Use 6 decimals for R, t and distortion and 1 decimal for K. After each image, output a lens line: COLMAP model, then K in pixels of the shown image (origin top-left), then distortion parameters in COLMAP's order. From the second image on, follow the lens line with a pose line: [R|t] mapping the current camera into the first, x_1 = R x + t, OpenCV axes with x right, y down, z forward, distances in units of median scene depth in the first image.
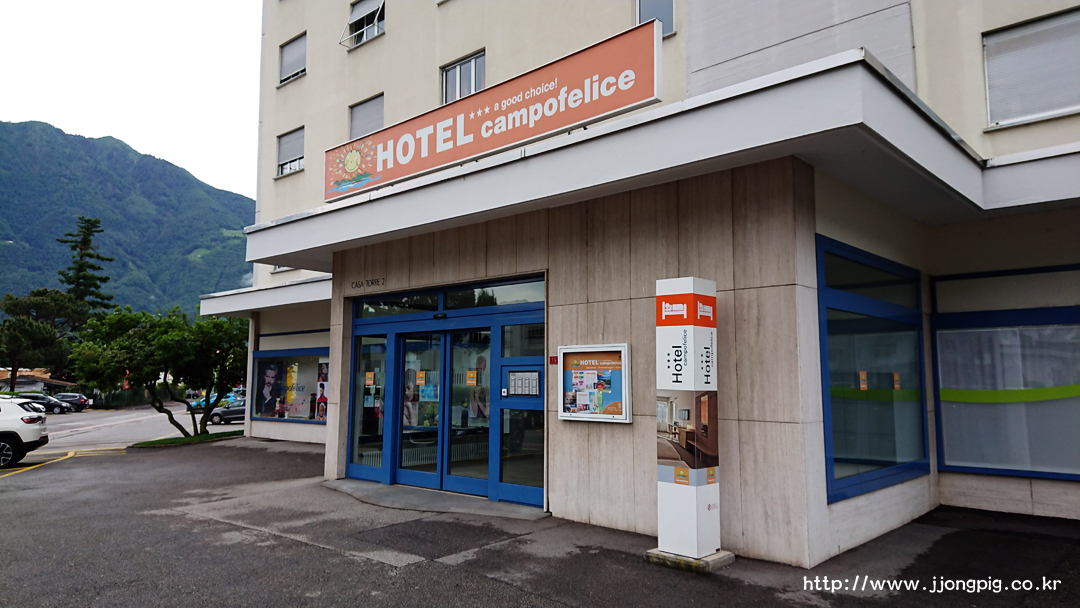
lens RADIAL K [[720.1, 0, 533.7], [0, 720.1, 306.0], [0, 0, 1]] dist [0.195347, -0.314539]
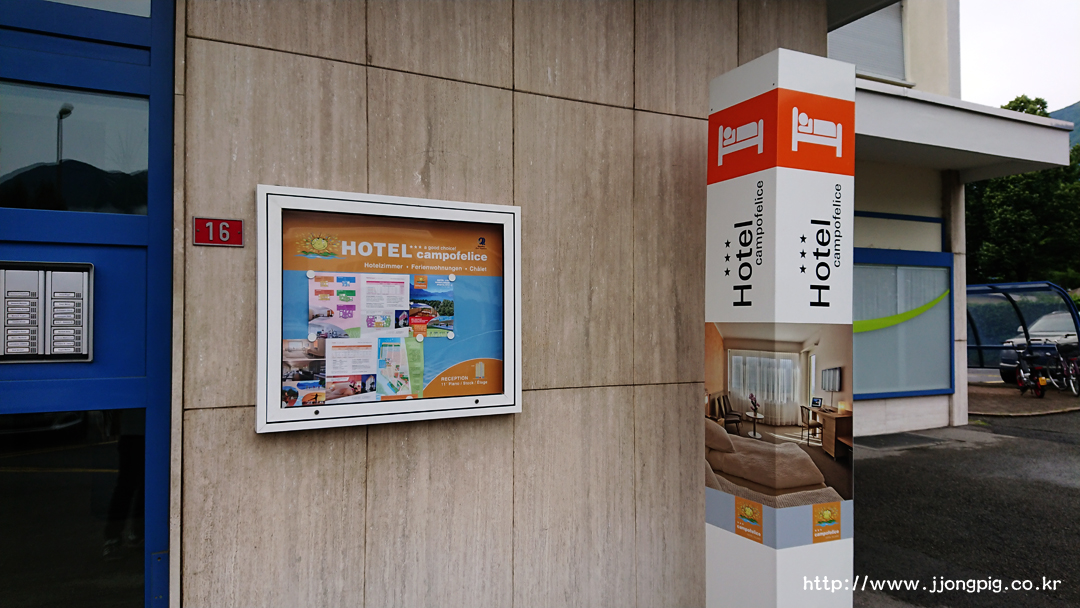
lens RADIAL K [[720.1, 0, 533.7], [0, 720.1, 306.0], [0, 0, 1]] dist [0.195347, -0.314539]
pose [[0.345923, 0.012958, 0.938174, -0.217638], [-0.093342, 0.995420, 0.020668, 0.092871], [-0.933609, -0.094720, 0.345548, 0.836223]]
